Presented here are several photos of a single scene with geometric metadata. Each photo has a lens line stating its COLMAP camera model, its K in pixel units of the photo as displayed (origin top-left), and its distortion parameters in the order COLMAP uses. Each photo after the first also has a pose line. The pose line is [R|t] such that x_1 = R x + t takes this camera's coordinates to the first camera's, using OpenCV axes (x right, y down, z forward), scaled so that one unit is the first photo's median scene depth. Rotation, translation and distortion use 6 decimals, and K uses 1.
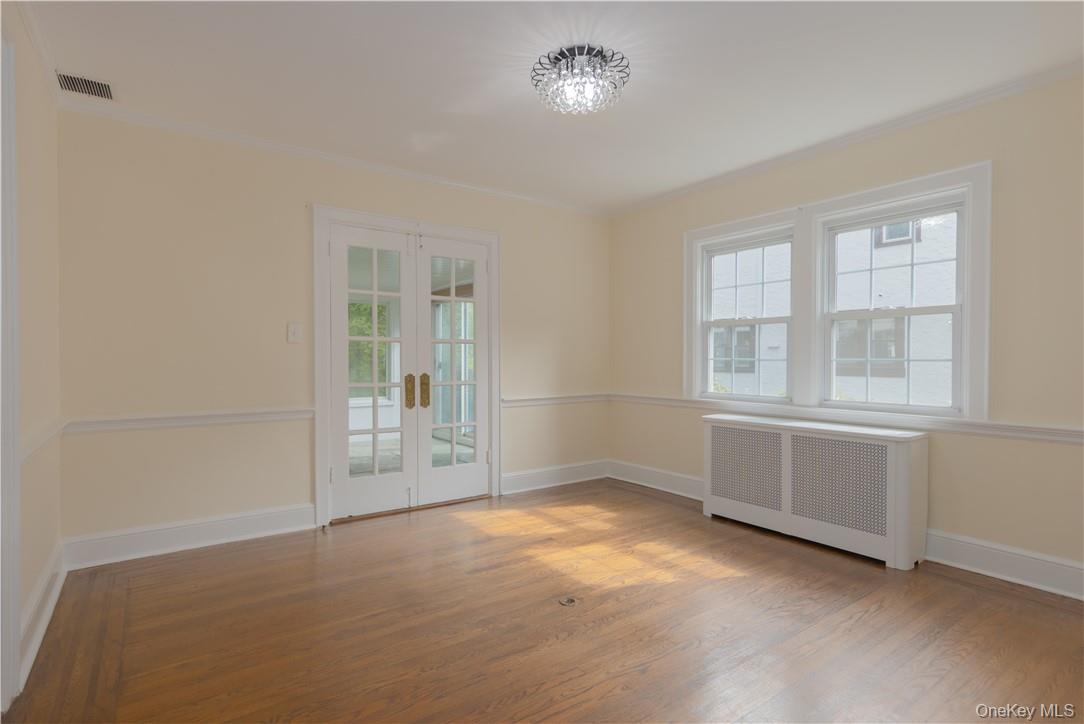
lens RADIAL K [[554.4, 0, 547.5], [0, 554.4, 365.8], [0, 0, 1]] dist [0.004613, 0.000001]
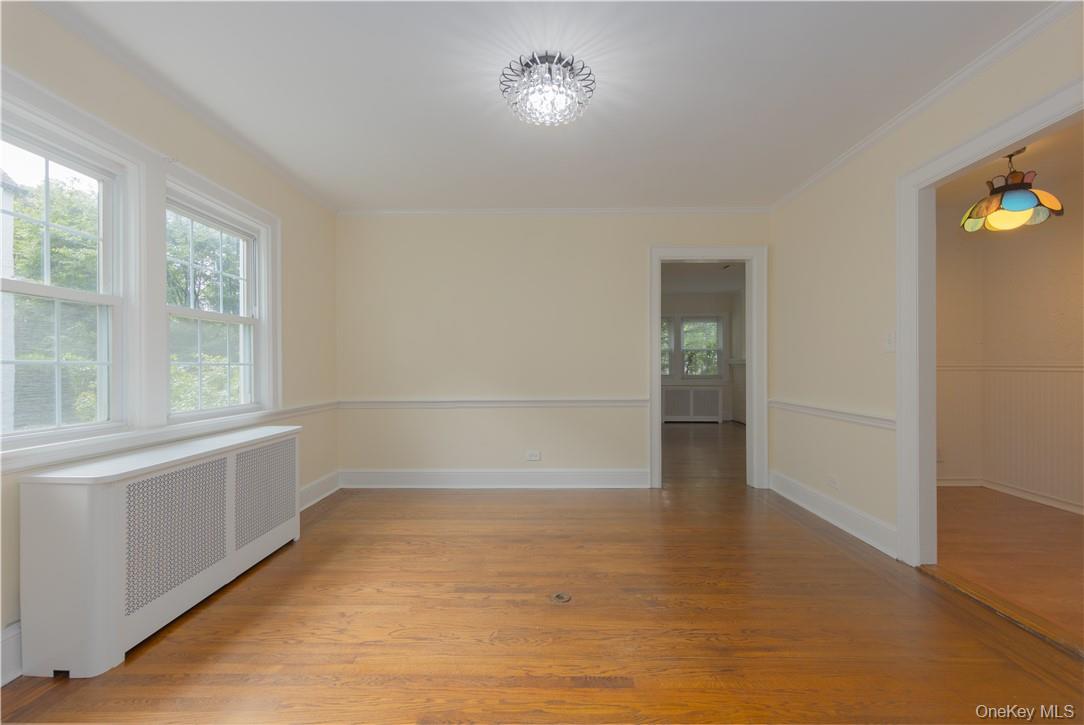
lens RADIAL K [[483.1, 0, 546.2], [0, 483.1, 368.2], [0, 0, 1]] dist [0.000832, 0.000094]
pose [[-0.822781, 0.003946, 0.568345, -0.420367], [0.011374, 0.999890, 0.009523, -0.002572], [-0.568245, 0.014300, -0.822735, 1.654280]]
